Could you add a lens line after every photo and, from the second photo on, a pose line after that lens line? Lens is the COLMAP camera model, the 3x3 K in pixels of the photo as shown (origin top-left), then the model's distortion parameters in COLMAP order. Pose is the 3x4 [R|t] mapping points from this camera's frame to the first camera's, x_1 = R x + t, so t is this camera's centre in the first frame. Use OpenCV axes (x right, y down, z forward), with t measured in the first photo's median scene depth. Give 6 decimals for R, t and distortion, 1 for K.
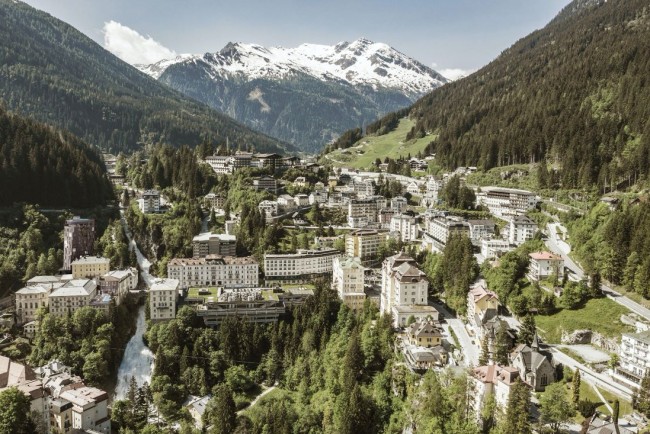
lens RADIAL K [[522.5, 0, 322.8], [0, 522.5, 218.8], [0, 0, 1]] dist [-0.002488, -0.000232]
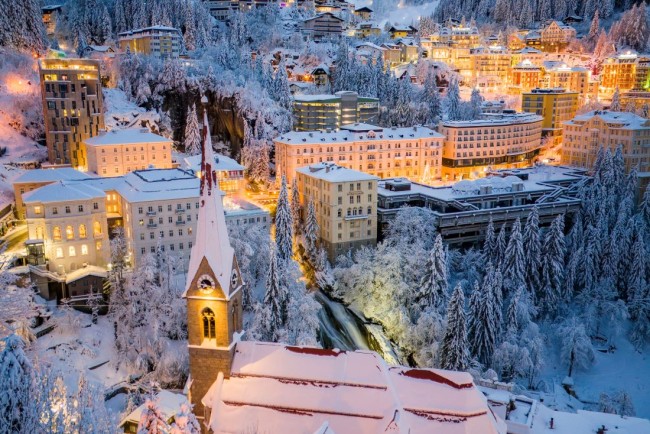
lens RADIAL K [[623.6, 0, 325.1], [0, 623.6, 216.2], [0, 0, 1]] dist [0.103317, 0.000000]
pose [[0.967039, -0.070597, 0.244646, -0.400421], [0.045707, 0.993318, 0.105970, 0.092088], [-0.250492, -0.091295, 0.963804, 0.399598]]
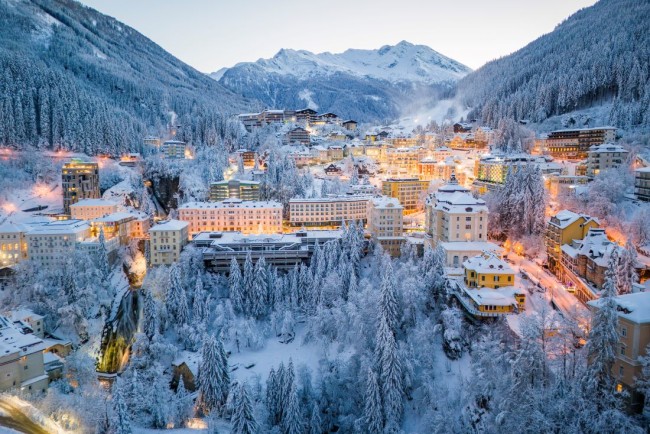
lens RADIAL K [[464.7, 0, 325.7], [0, 464.7, 221.4], [0, 0, 1]] dist [0.045729, 0.001846]
pose [[0.996106, -0.003162, -0.088102, 0.018760], [0.005313, 0.999693, 0.024194, 0.089251], [0.087998, -0.024568, 0.995818, 0.225745]]
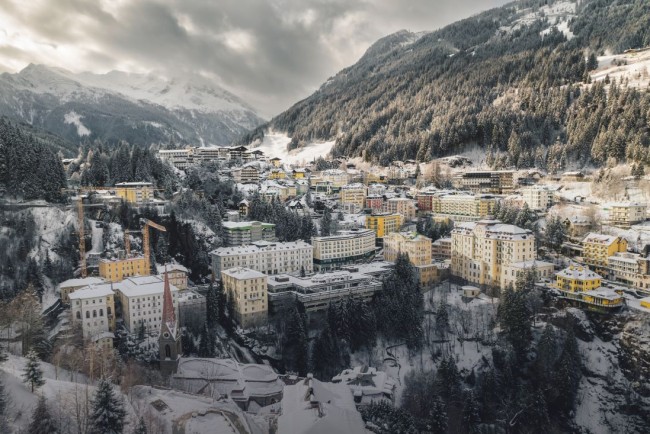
lens RADIAL K [[485.9, 0, 327.6], [0, 485.9, 217.9], [0, 0, 1]] dist [-0.036838, 0.006952]
pose [[0.927103, -0.054340, 0.370848, -0.408472], [0.069830, 0.997153, -0.028459, 0.060696], [-0.368246, 0.052280, 0.928257, 0.197474]]
